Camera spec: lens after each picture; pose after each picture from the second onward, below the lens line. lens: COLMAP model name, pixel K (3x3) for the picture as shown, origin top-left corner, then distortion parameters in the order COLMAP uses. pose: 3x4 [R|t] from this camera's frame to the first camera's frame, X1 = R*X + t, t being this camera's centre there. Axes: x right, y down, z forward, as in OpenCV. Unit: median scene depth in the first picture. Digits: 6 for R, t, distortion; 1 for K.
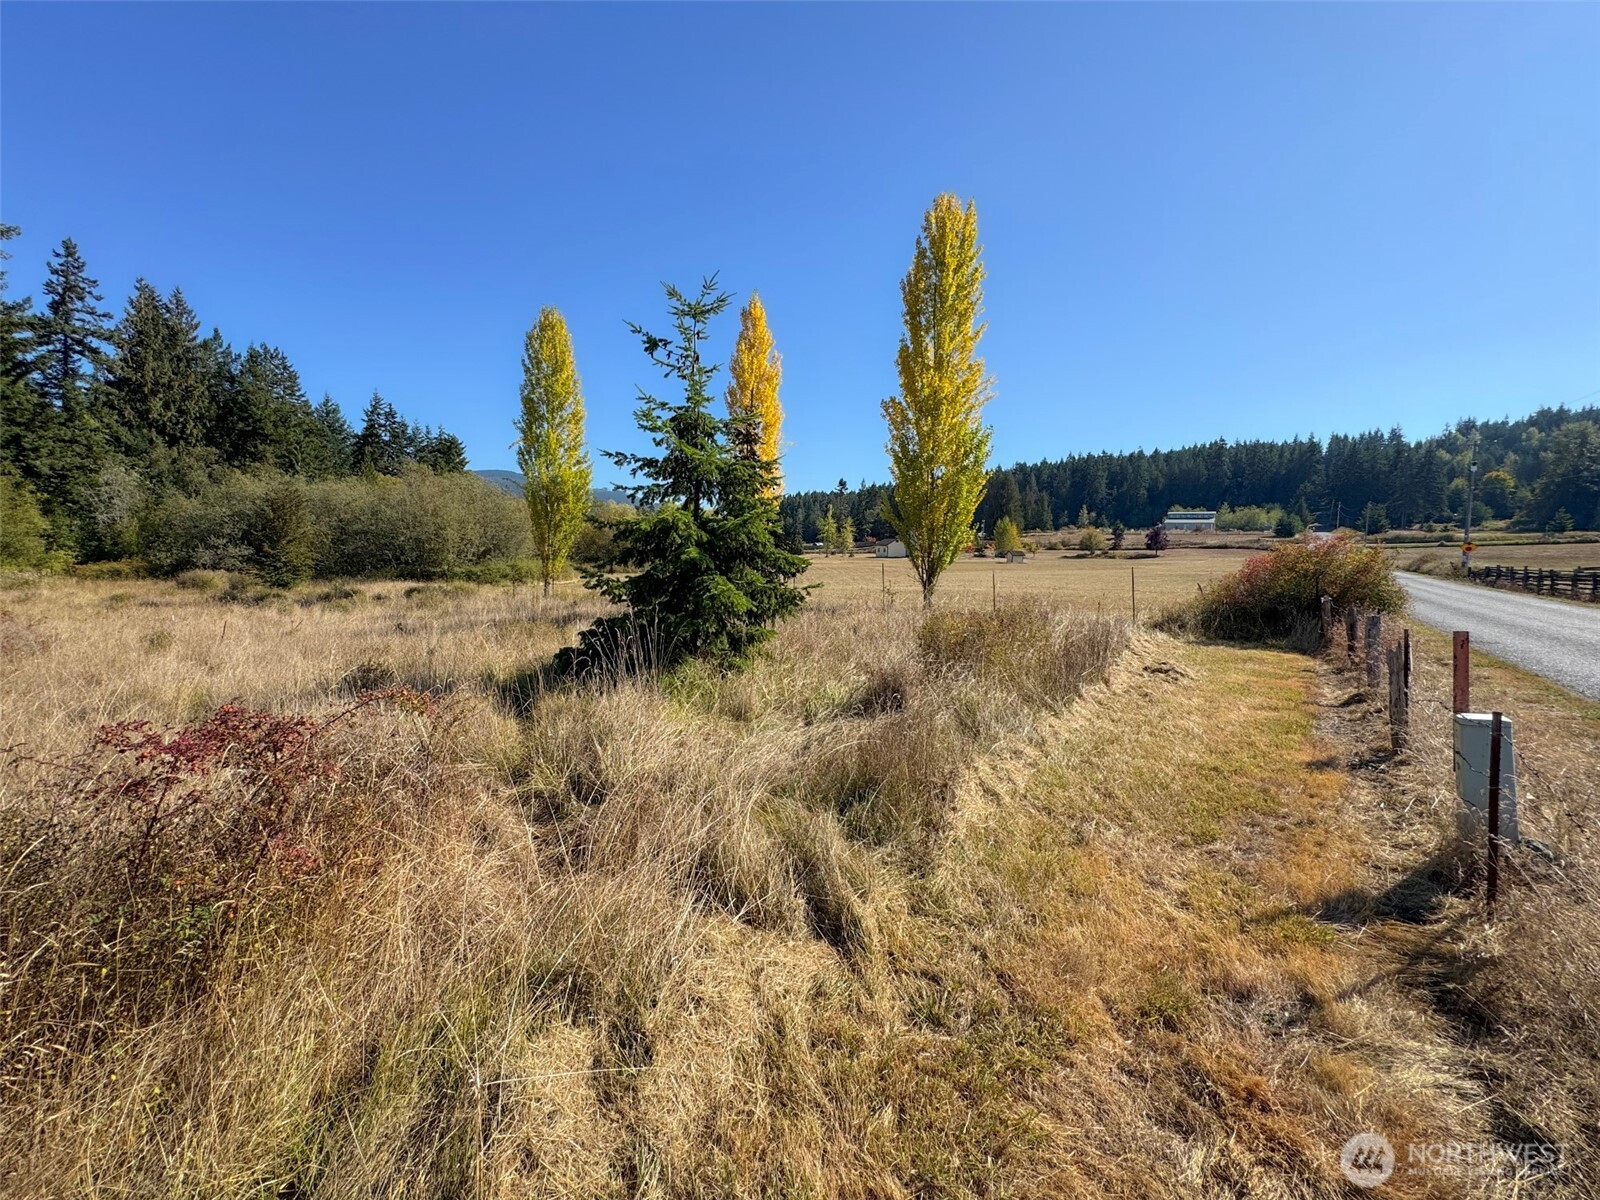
lens RADIAL K [[641.5, 0, 806.9], [0, 641.5, 600.4], [0, 0, 1]] dist [-0.001645, -0.000071]
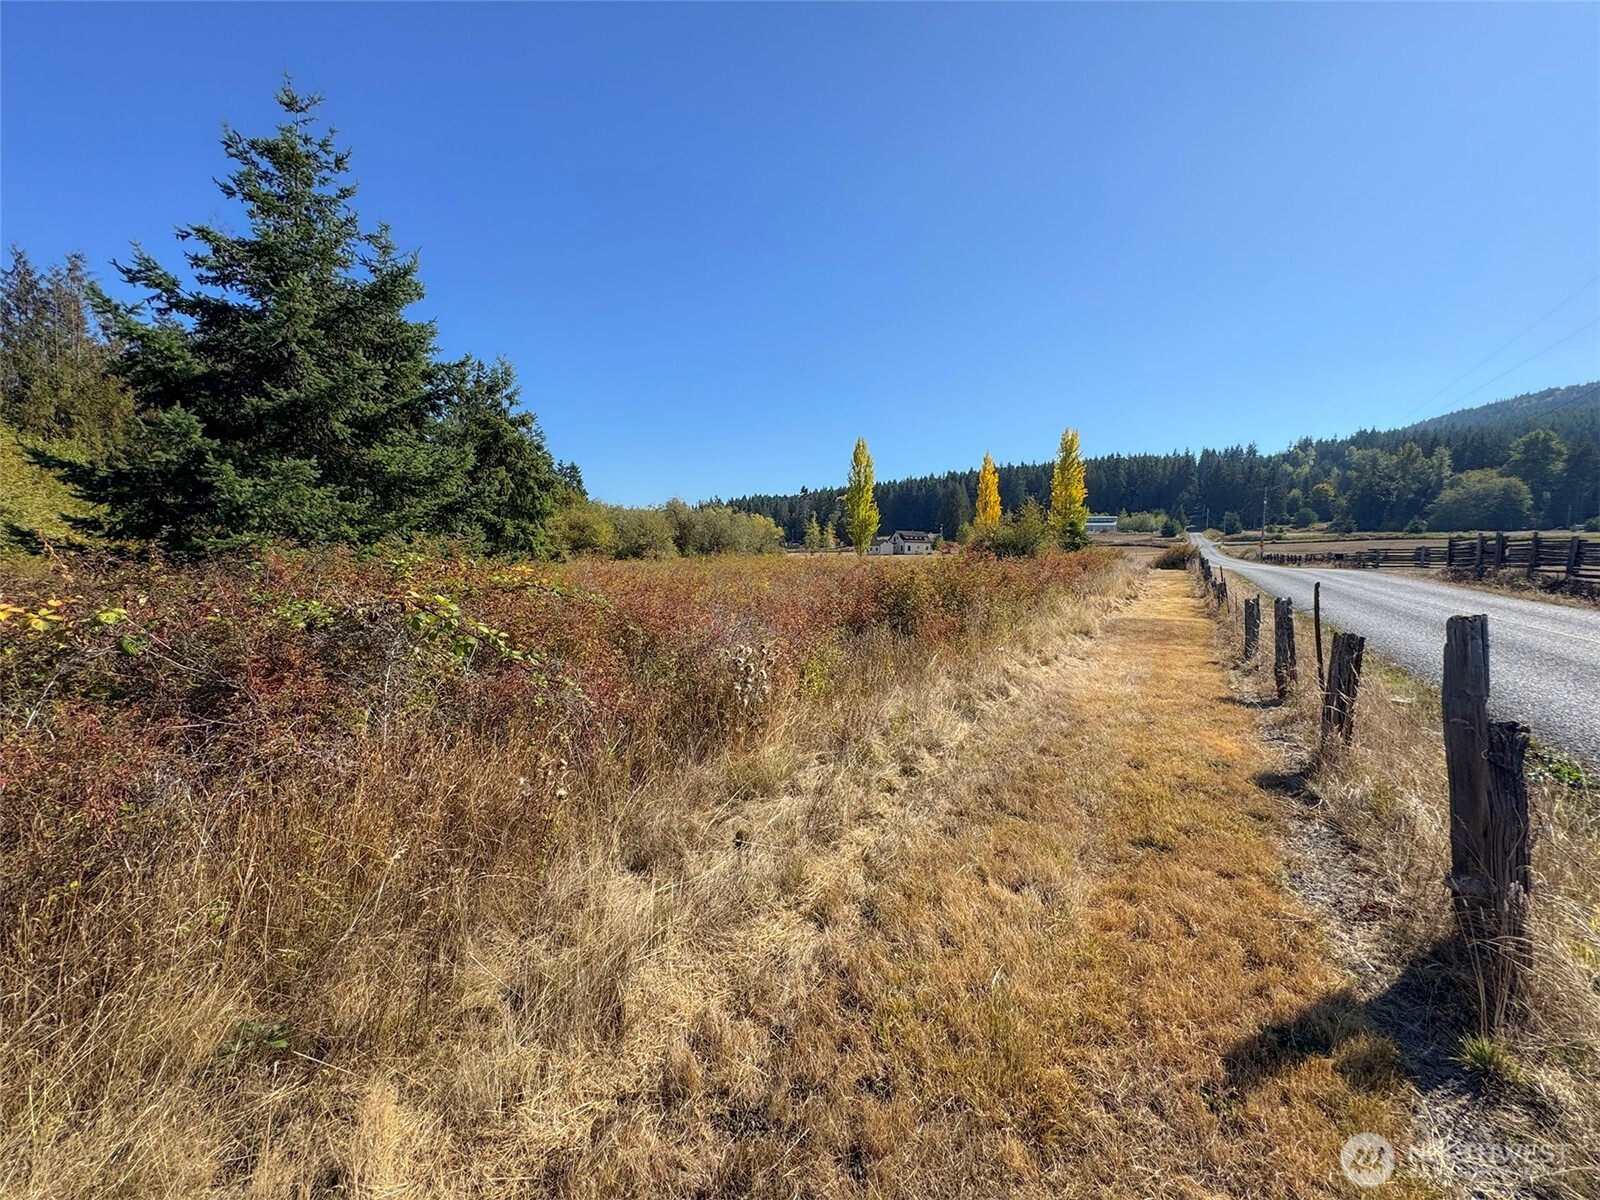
lens RADIAL K [[641.5, 0, 799.8], [0, 641.5, 598.6], [0, 0, 1]] dist [-0.001645, -0.000071]
pose [[0.992738, -0.016544, 0.119154, -0.116208], [0.016820, 0.999858, -0.001312, 0.011684], [-0.119115, 0.003306, 0.992875, -0.151019]]
